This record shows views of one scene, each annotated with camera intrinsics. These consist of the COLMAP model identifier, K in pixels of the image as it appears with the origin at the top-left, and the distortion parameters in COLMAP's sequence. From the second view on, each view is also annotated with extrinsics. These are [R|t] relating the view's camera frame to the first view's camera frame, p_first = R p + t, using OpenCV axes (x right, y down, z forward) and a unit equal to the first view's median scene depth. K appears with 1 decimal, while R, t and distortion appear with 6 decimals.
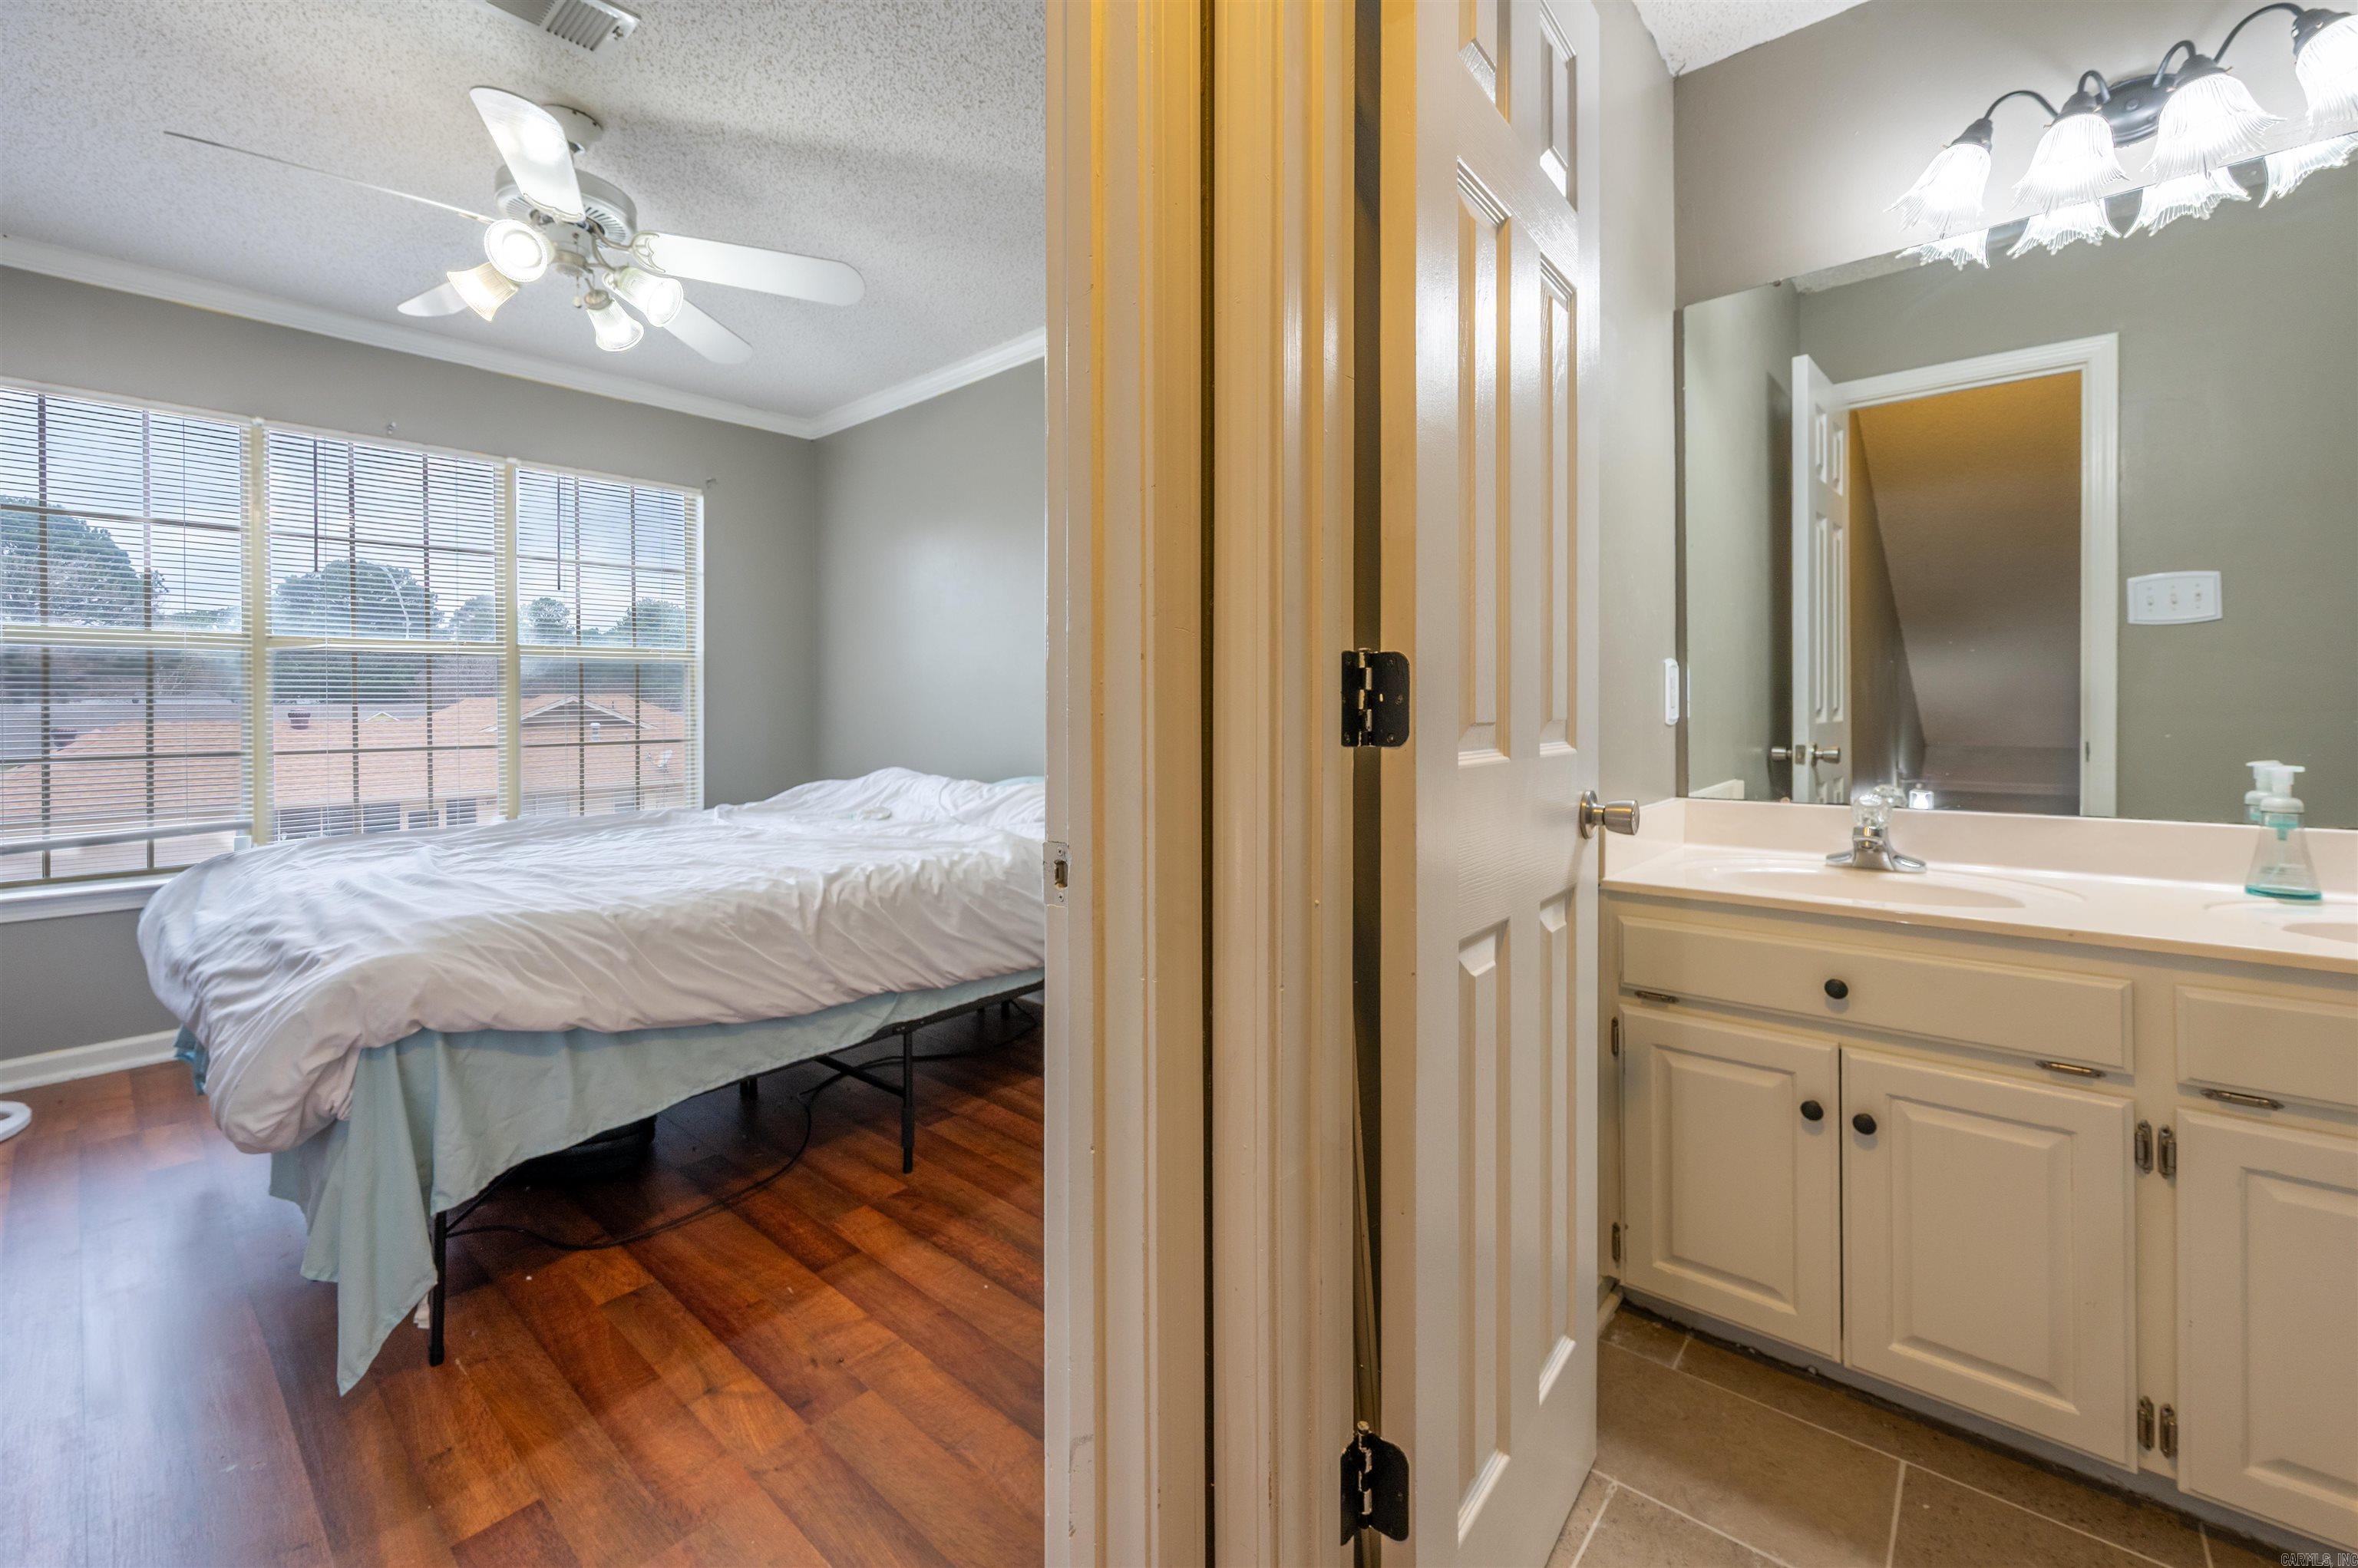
lens RADIAL K [[961.7, 0, 1147.6], [0, 961.7, 703.1], [0, 0, 1]] dist [0.001330, -0.001437]
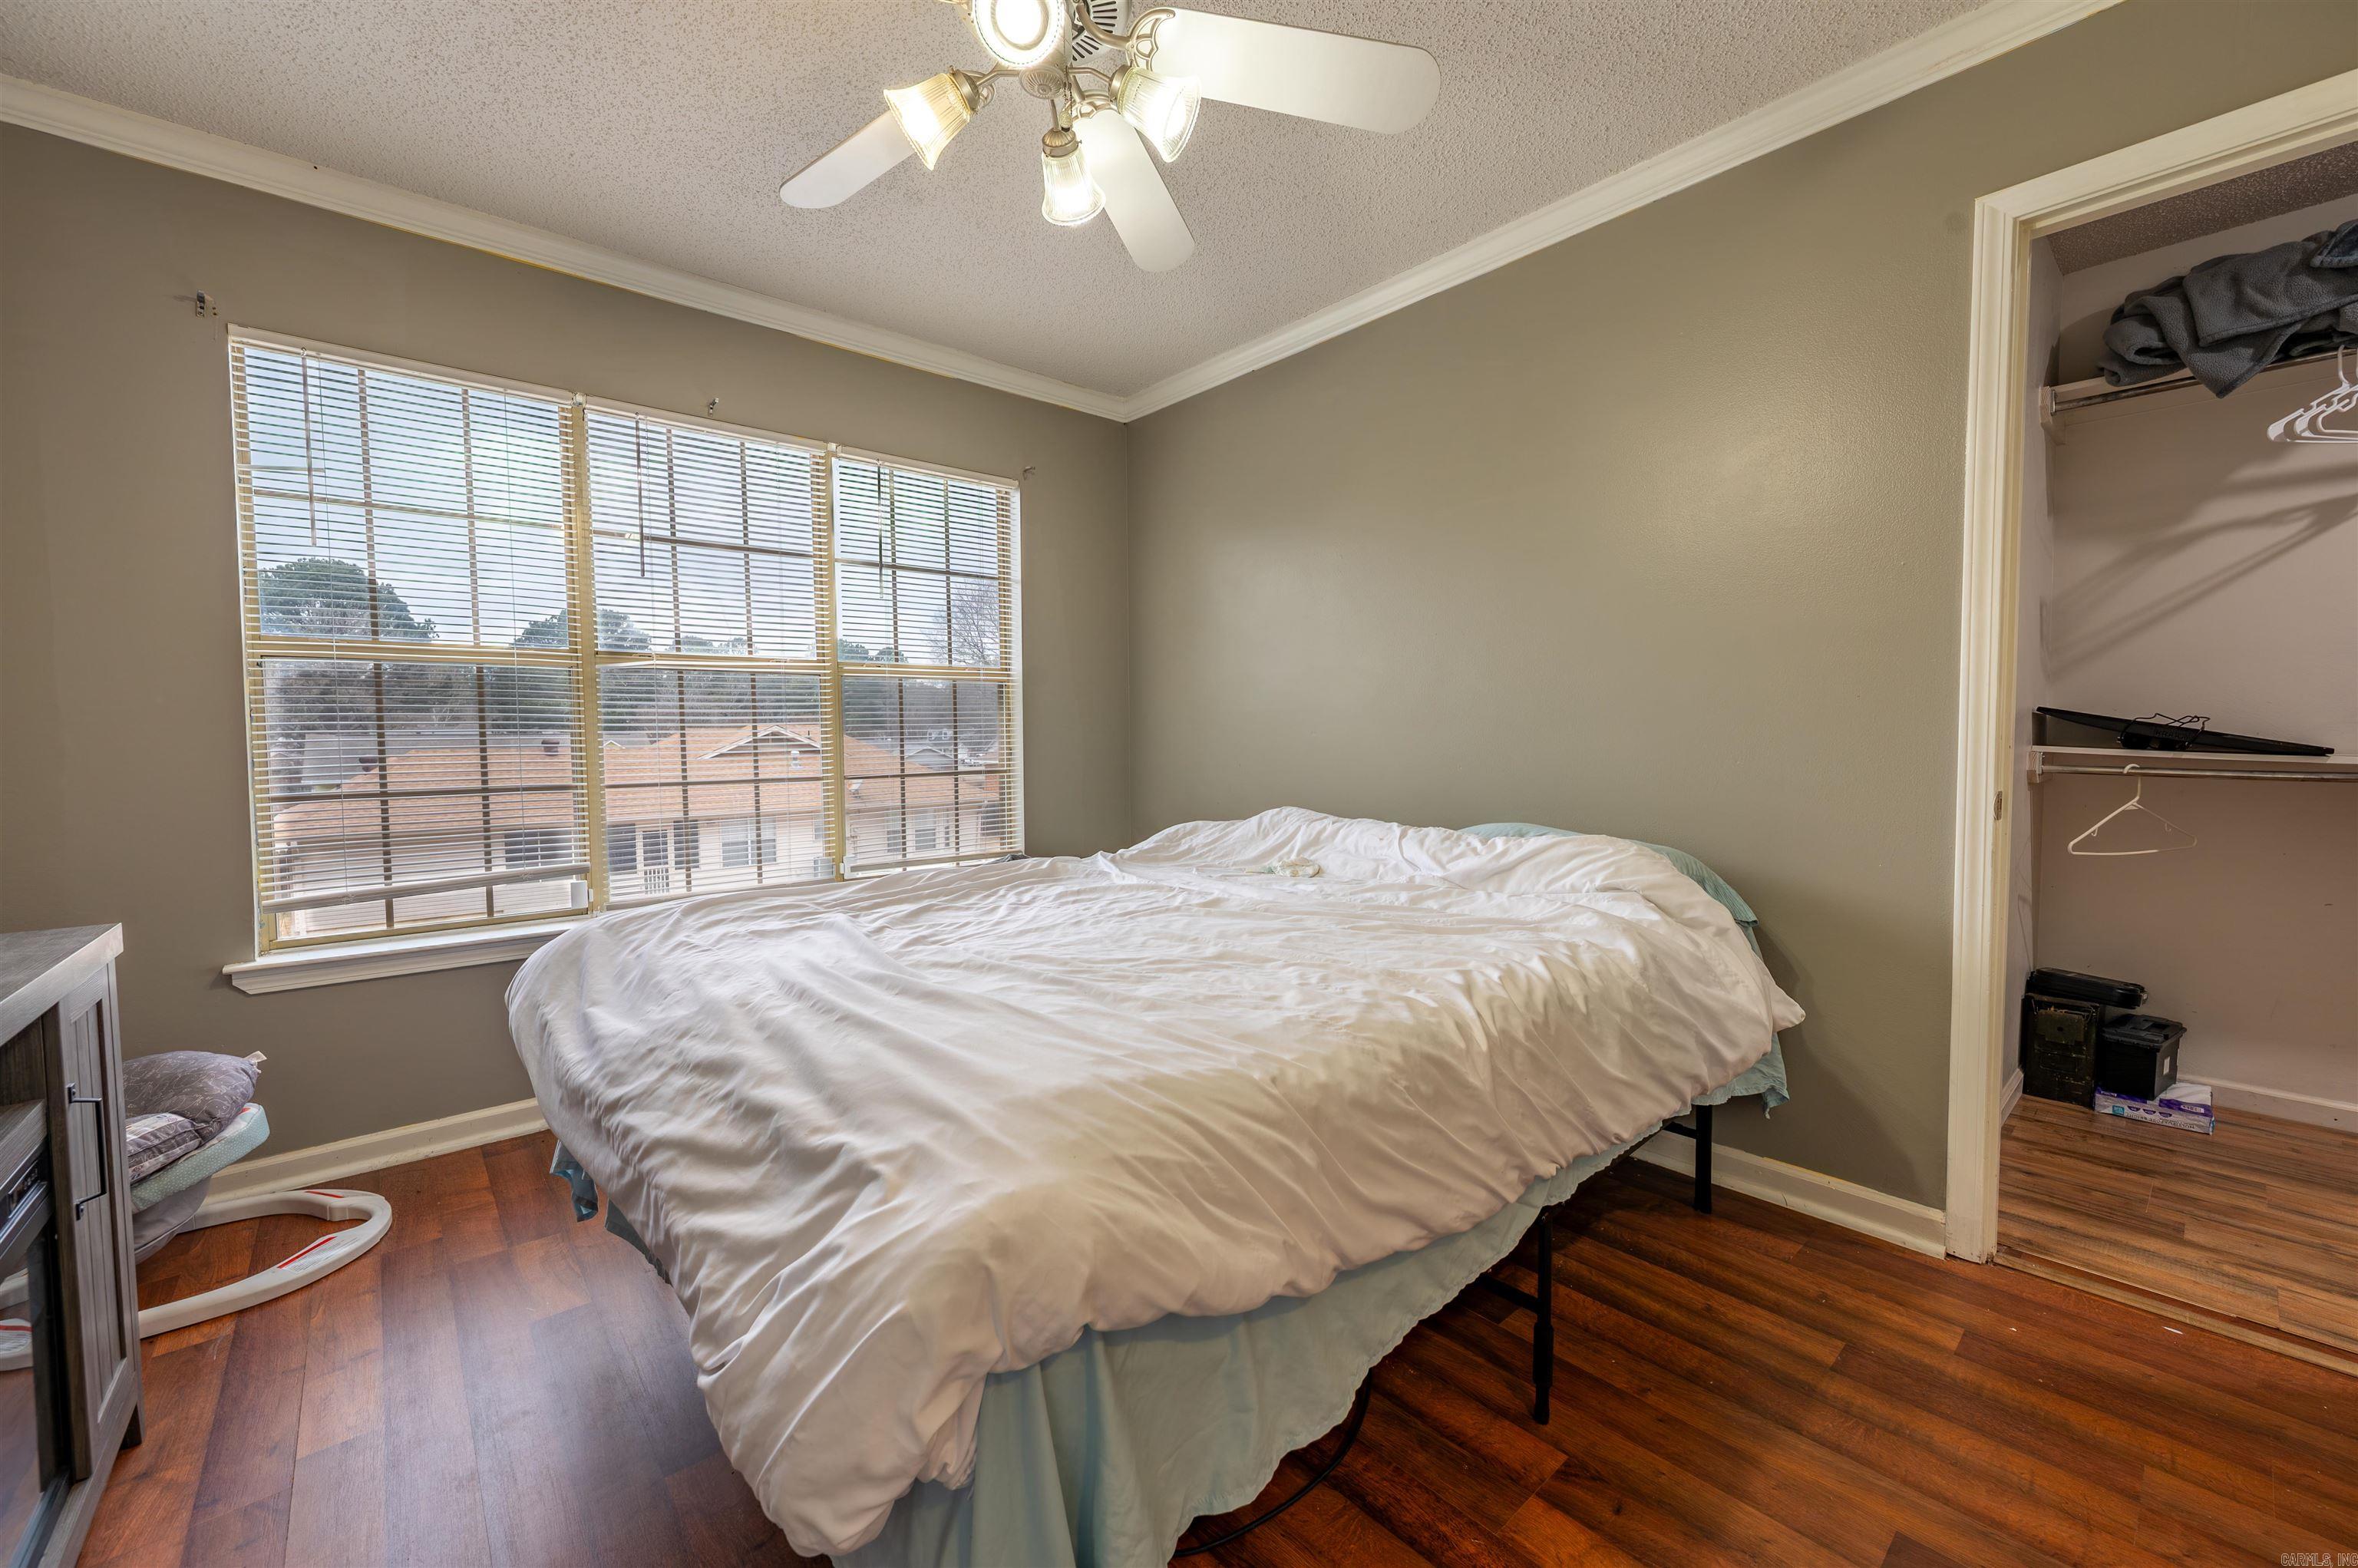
lens RADIAL K [[961.7, 0, 1177.0], [0, 961.7, 778.7], [0, 0, 1]] dist [0.001330, -0.001437]
pose [[0.989253, 0.003287, -0.146177, -0.400733], [0.003894, 0.998800, 0.048816, 0.005699], [0.146162, -0.048861, 0.988053, 0.318135]]
